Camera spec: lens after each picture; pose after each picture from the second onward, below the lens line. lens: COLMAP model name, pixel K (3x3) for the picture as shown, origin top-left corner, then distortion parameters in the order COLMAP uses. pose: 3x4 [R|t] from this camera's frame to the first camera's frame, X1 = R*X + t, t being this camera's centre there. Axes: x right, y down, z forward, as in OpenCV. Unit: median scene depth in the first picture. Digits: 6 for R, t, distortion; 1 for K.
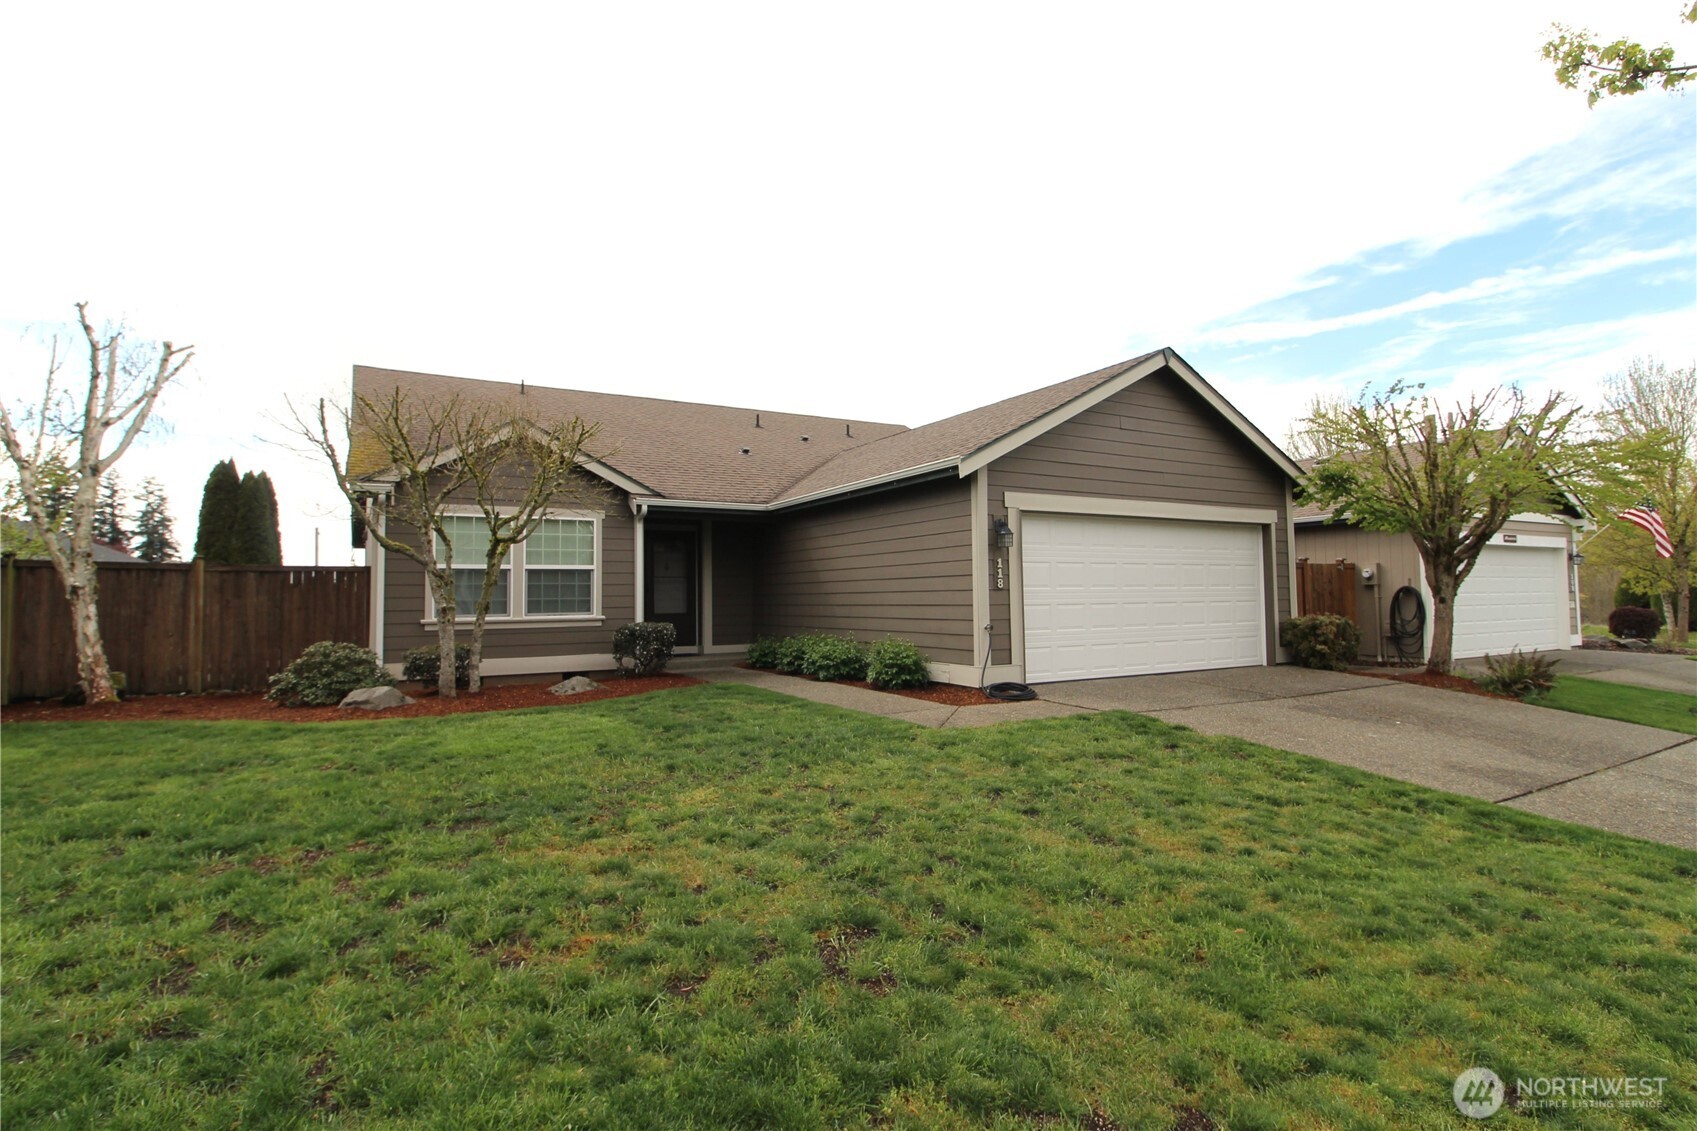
lens RADIAL K [[840.6, 0, 848.5], [0, 840.6, 565.5], [0, 0, 1]] dist [-0.014789, -0.000203]
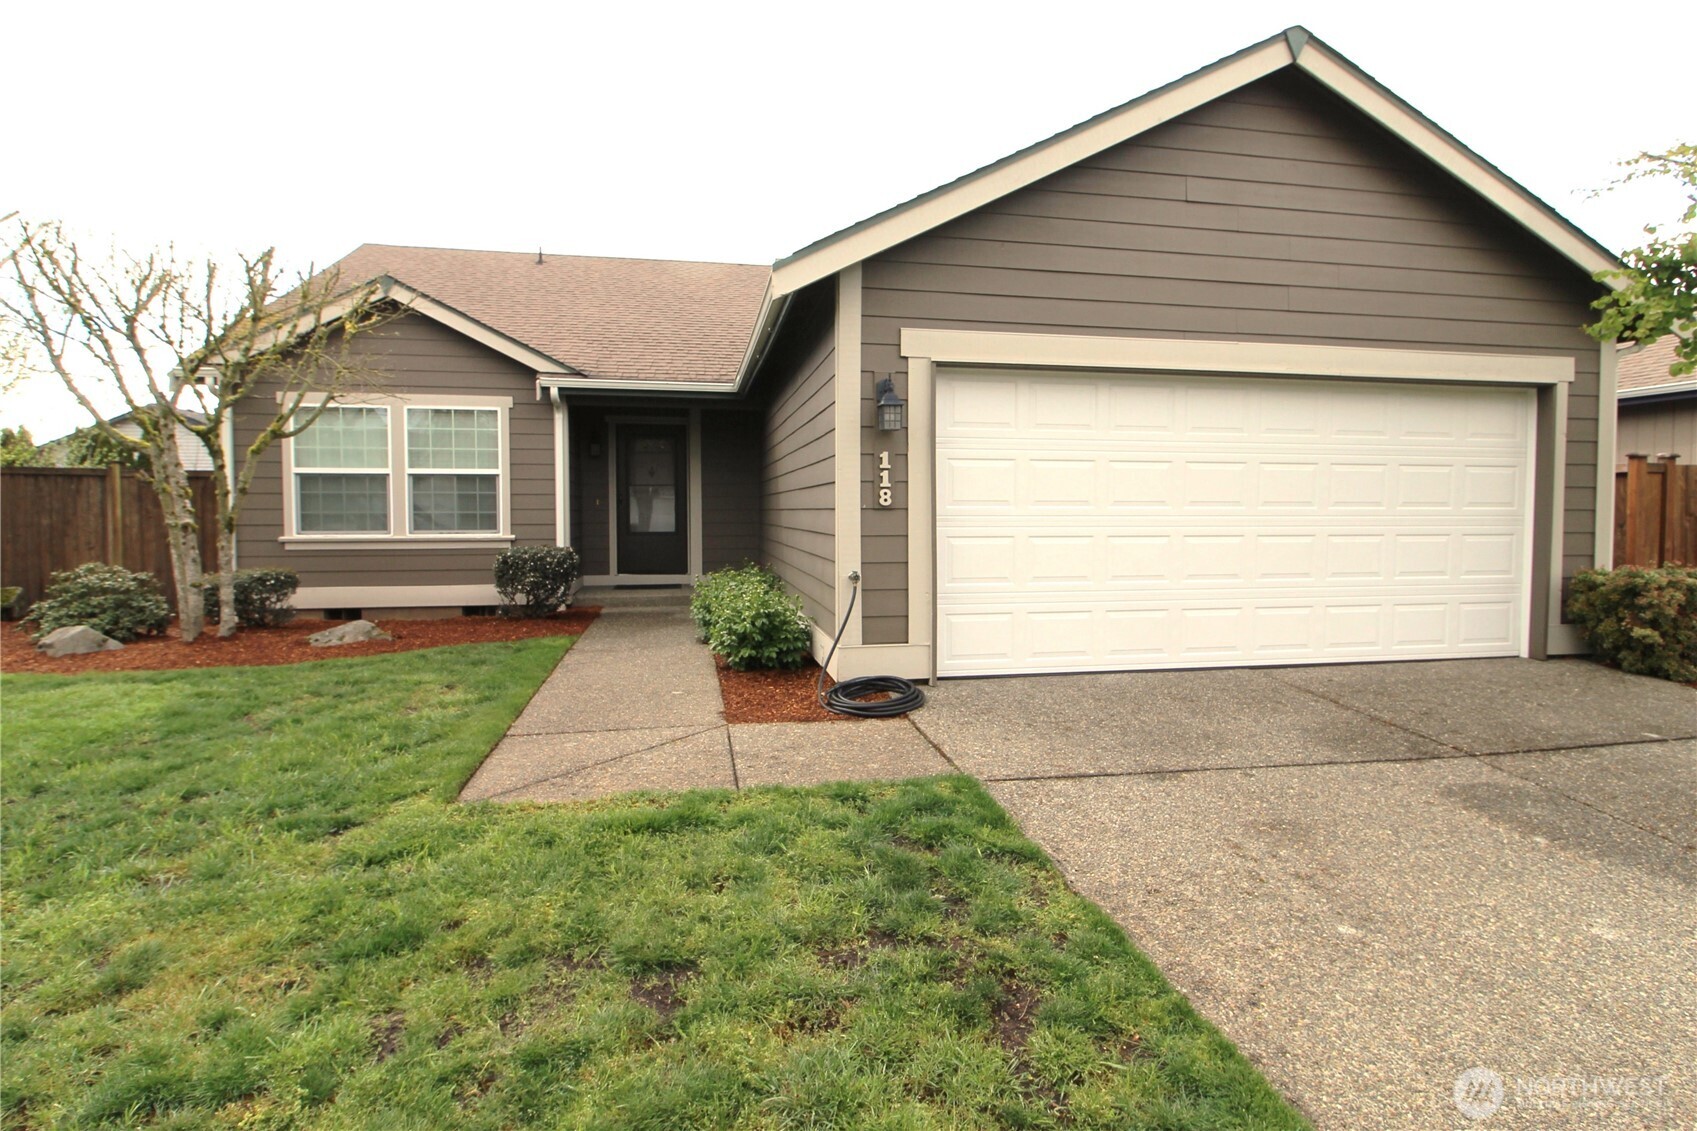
lens RADIAL K [[894.7, 0, 848.5], [0, 894.7, 565.5], [0, 0, 1]] dist [-0.012115, 0.000181]
pose [[0.945497, 0.032590, -0.323996, 0.284696], [0.000573, 0.994811, 0.101740, 0.004958], [0.325630, -0.096381, 0.940572, 0.353502]]
